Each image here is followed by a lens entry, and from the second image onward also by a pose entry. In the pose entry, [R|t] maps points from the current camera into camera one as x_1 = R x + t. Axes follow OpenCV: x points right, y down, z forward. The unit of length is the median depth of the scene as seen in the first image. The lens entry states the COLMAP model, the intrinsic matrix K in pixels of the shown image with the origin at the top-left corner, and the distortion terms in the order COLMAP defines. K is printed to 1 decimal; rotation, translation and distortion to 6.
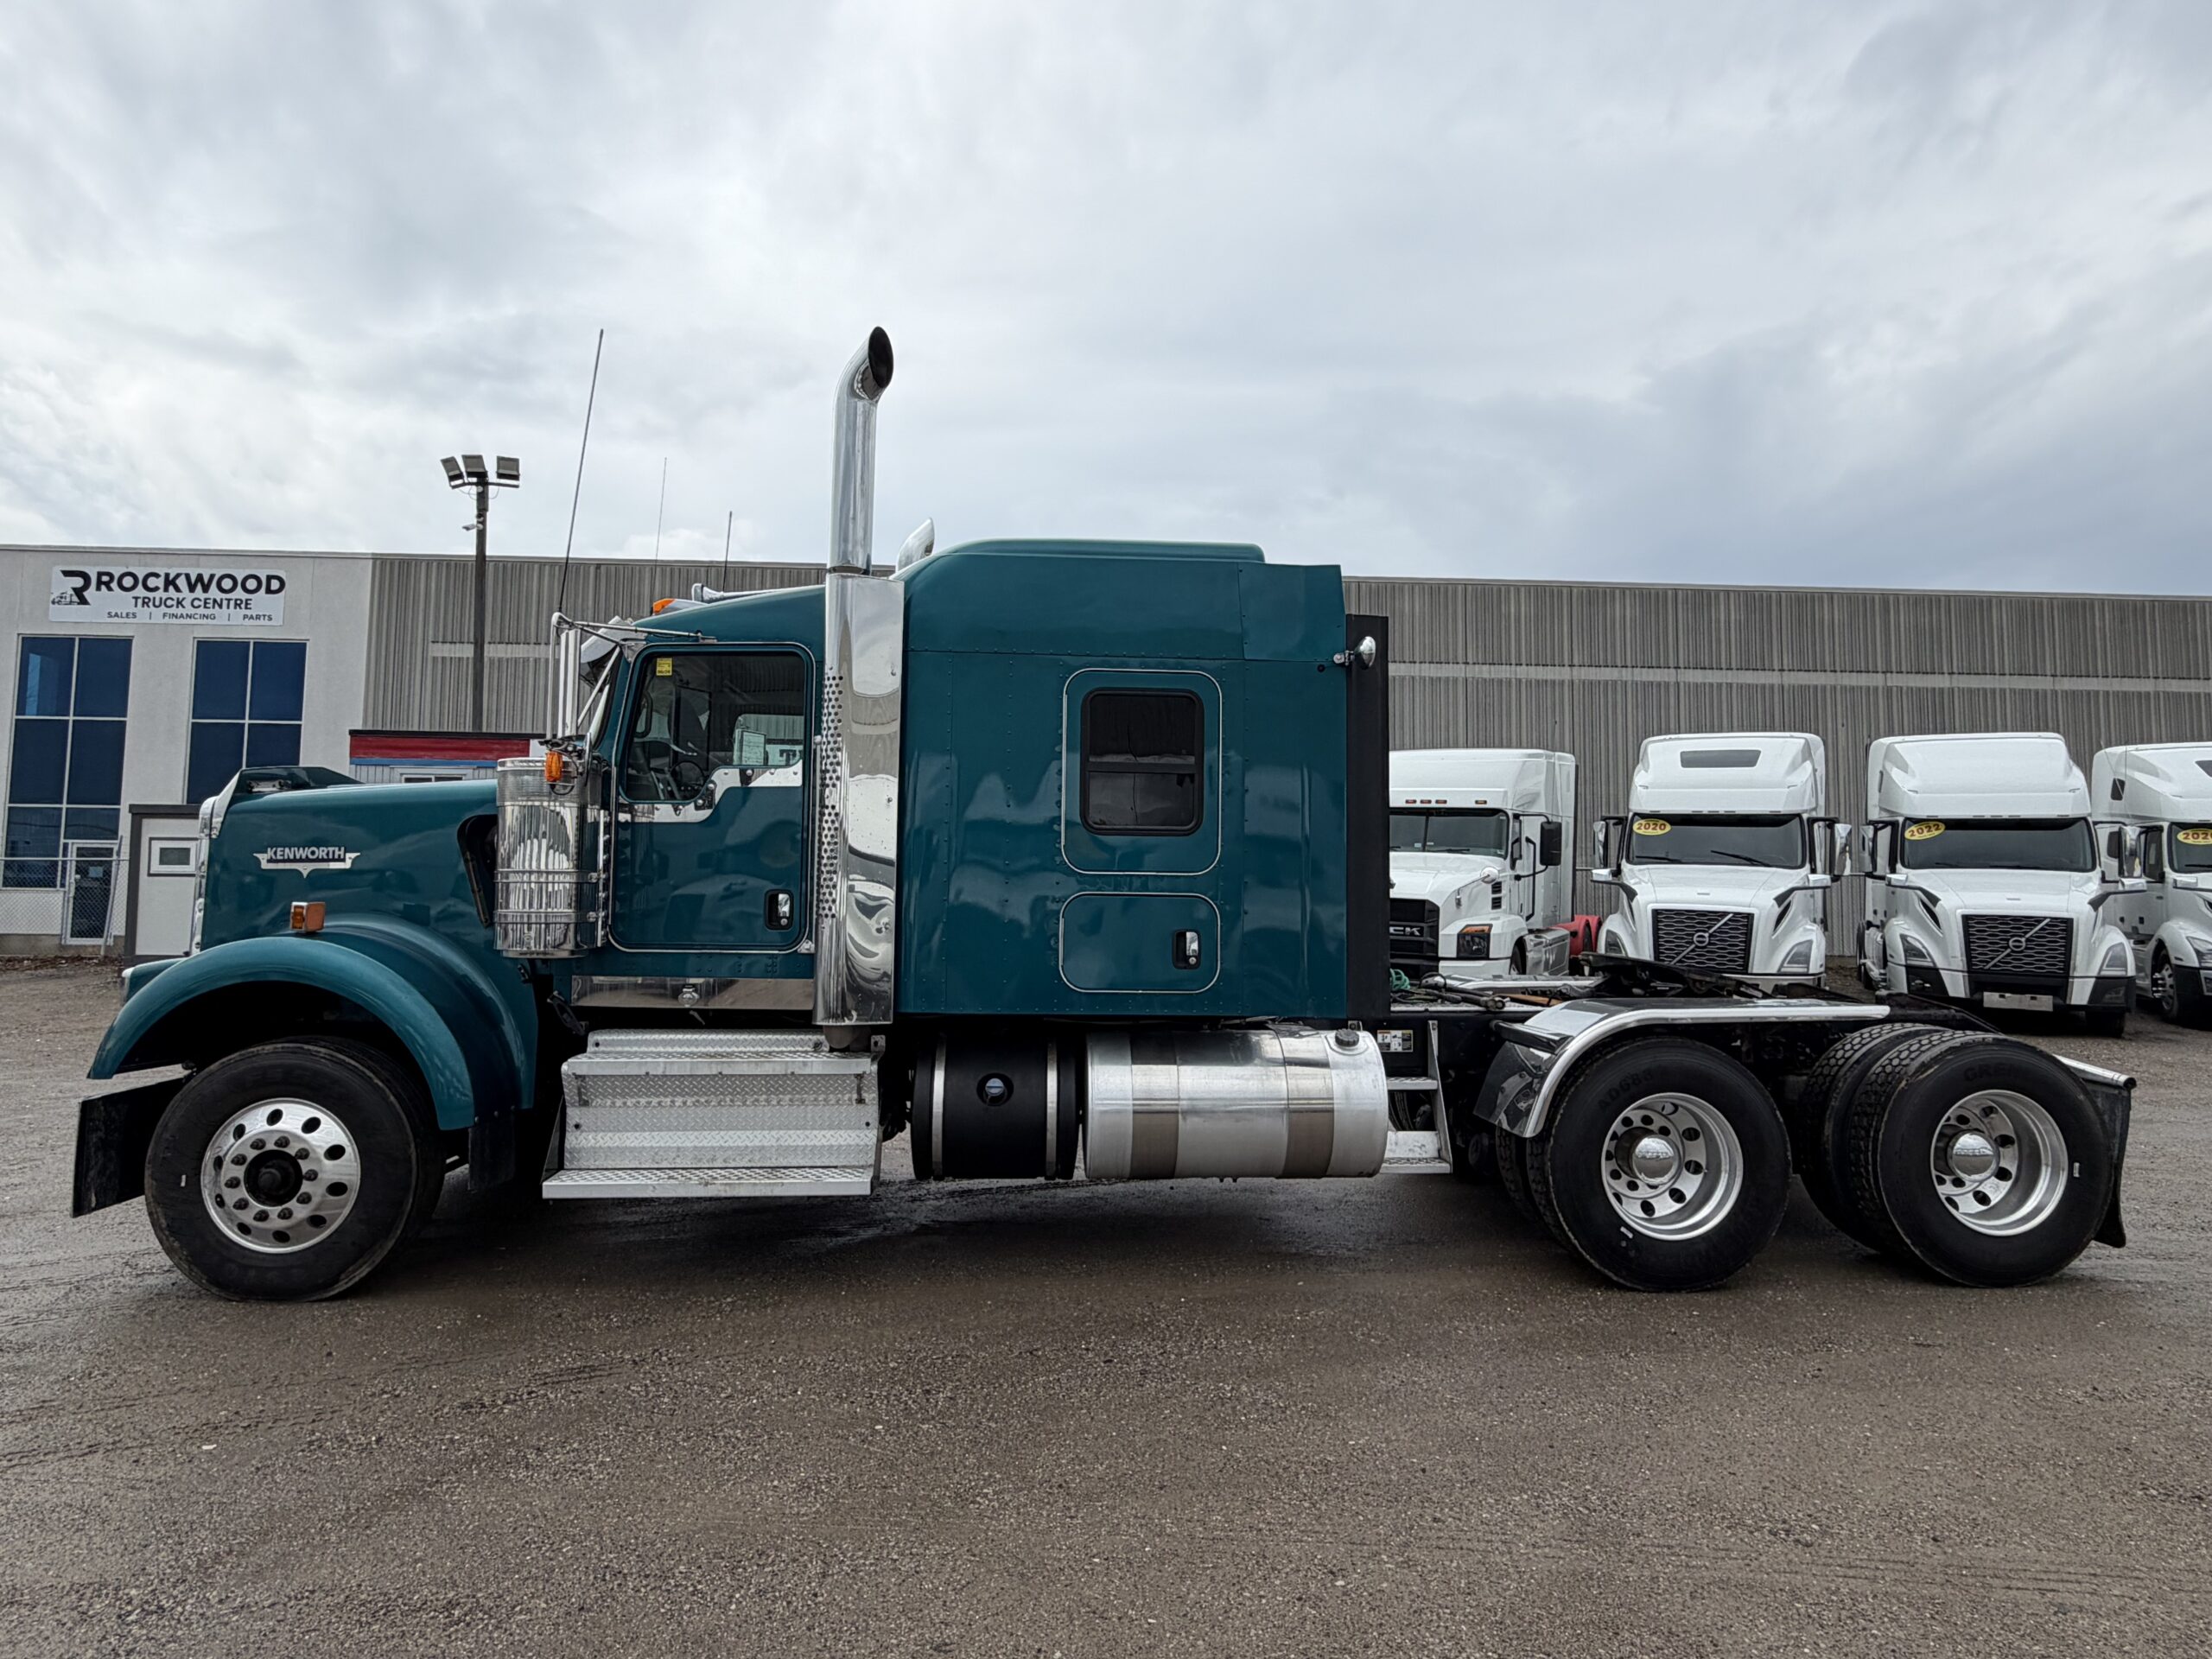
lens RADIAL K [[1221.5, 0, 1106.0], [0, 1221.5, 829.5], [0, 0, 1]] dist [0.000299, 0.000012]
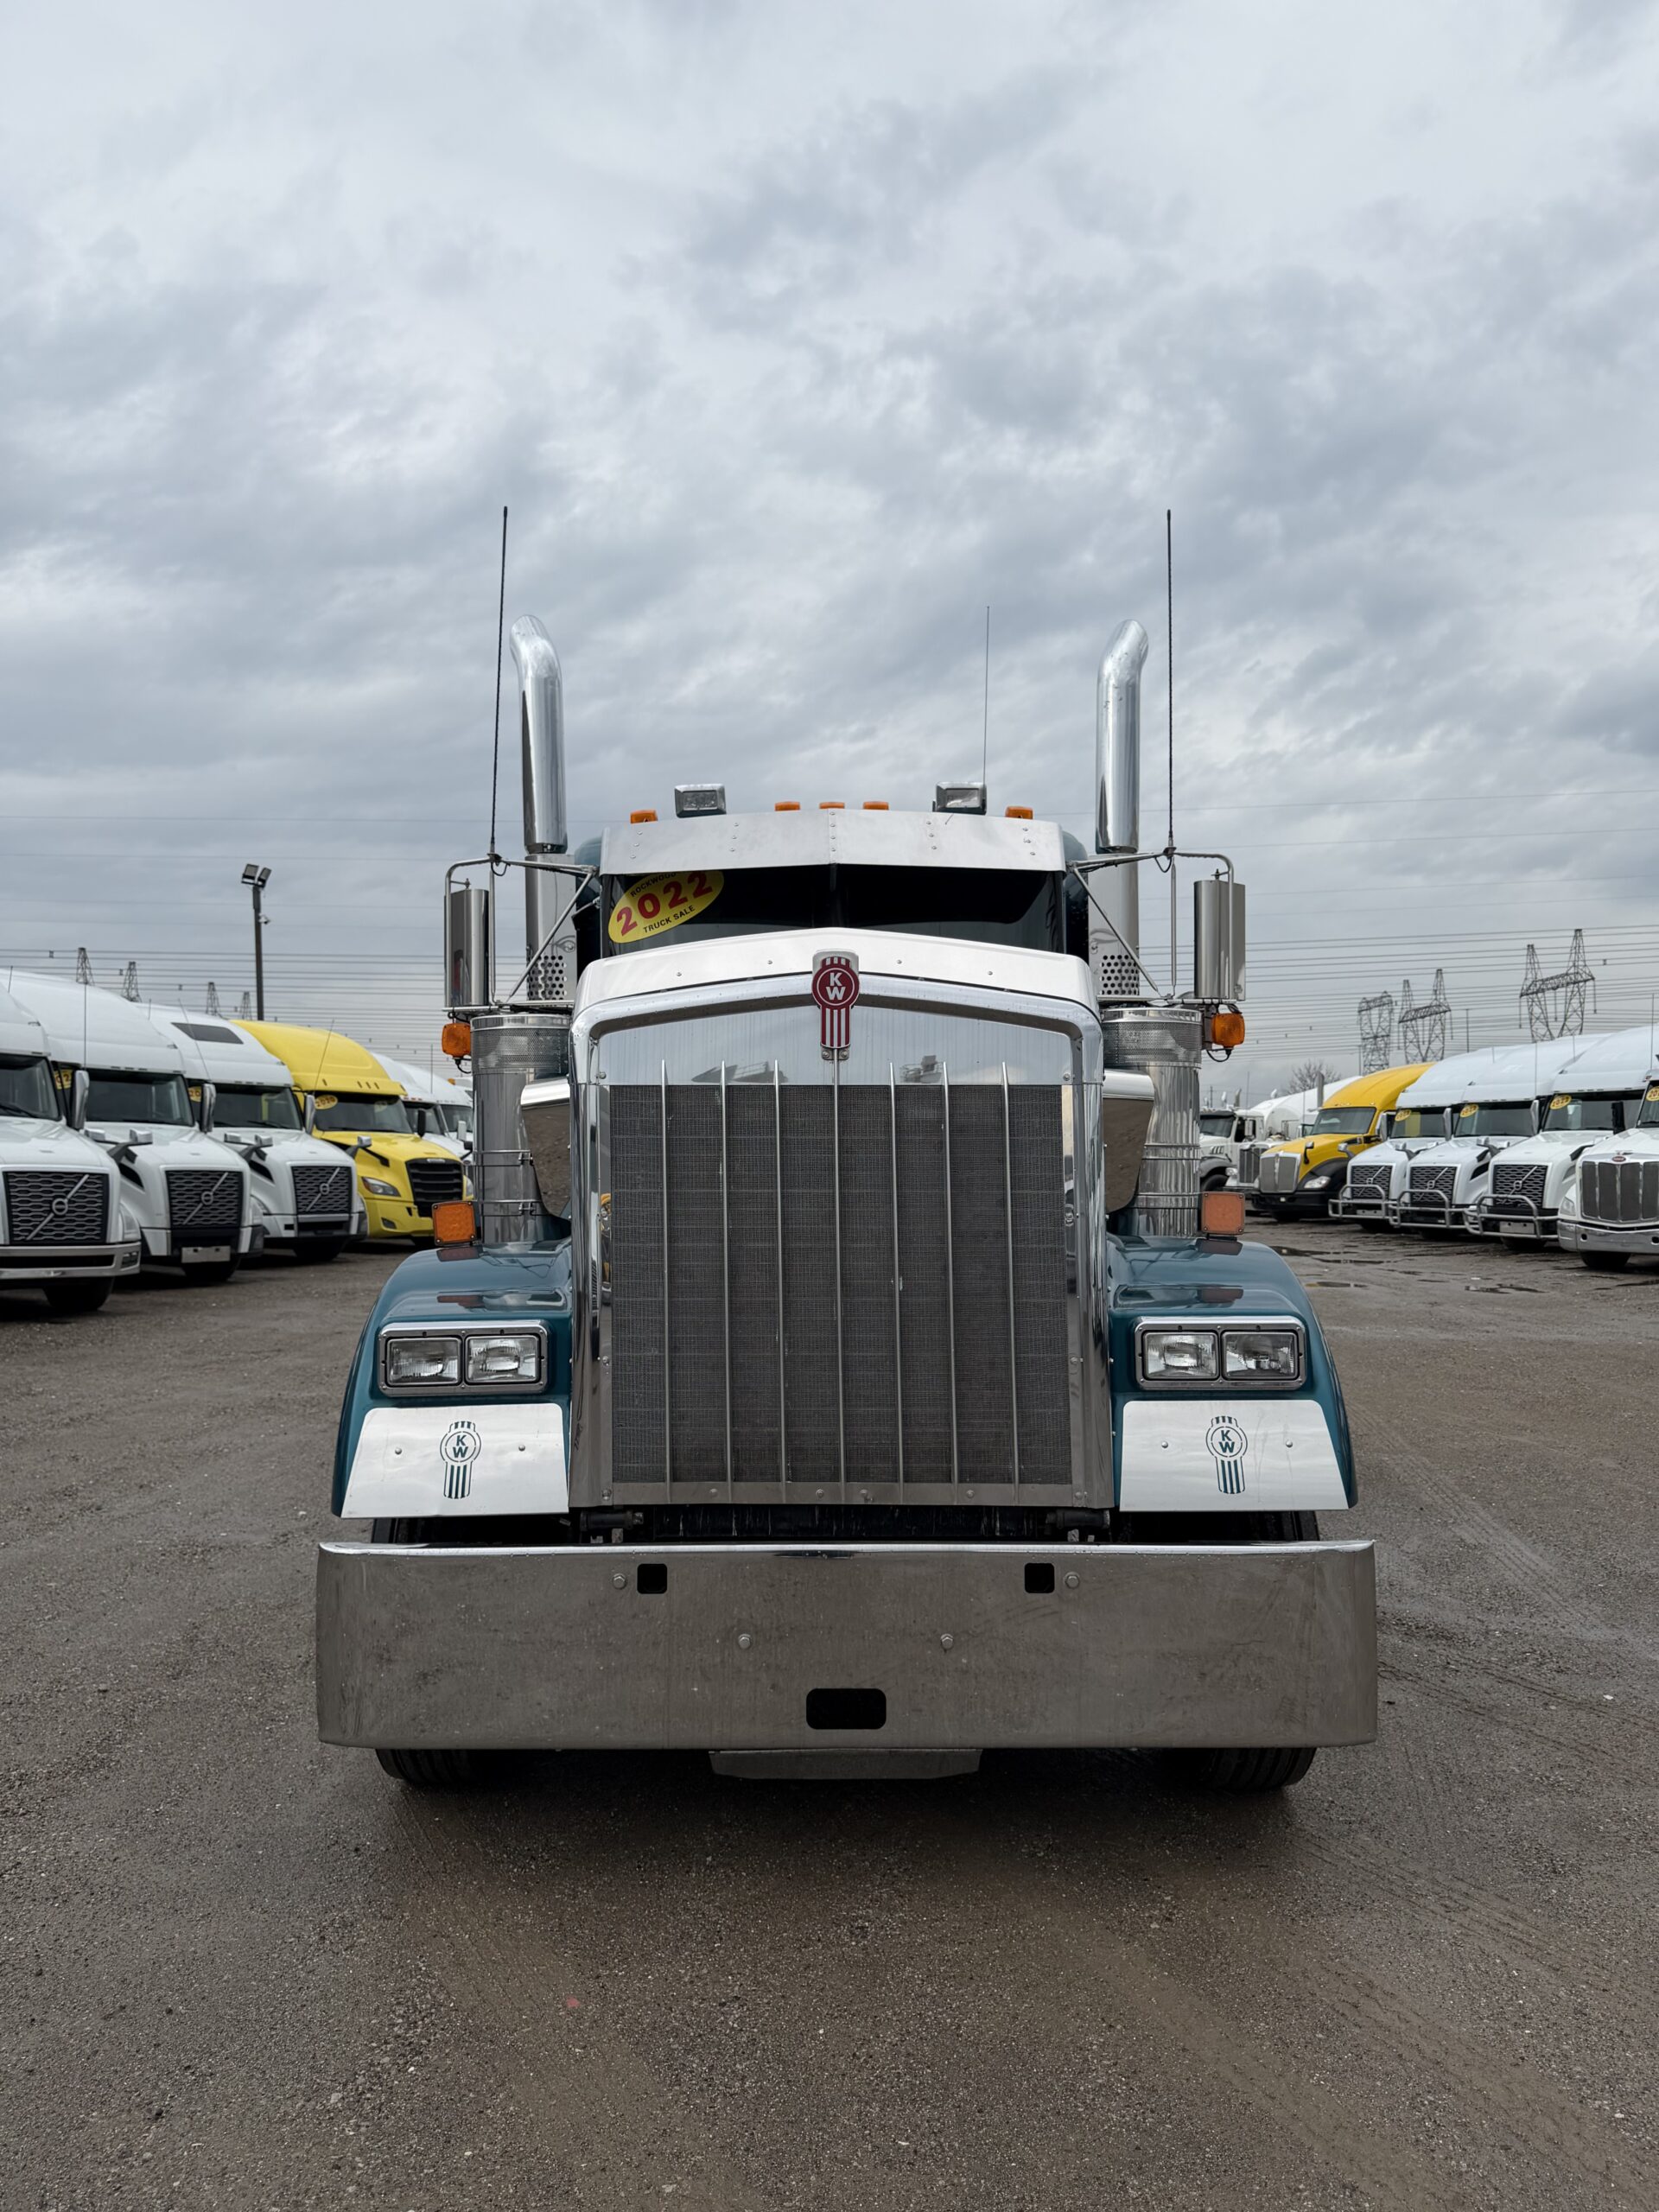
lens RADIAL K [[1563.1, 0, 829.5], [0, 1563.1, 1106.0], [0, 0, 1]] dist [0.003072, 0.003142]
pose [[0.048719, 0.021513, 0.998581, -0.547948], [-0.046862, 0.998716, -0.019229, 0.017129], [-0.997713, -0.045858, 0.049665, 0.422260]]
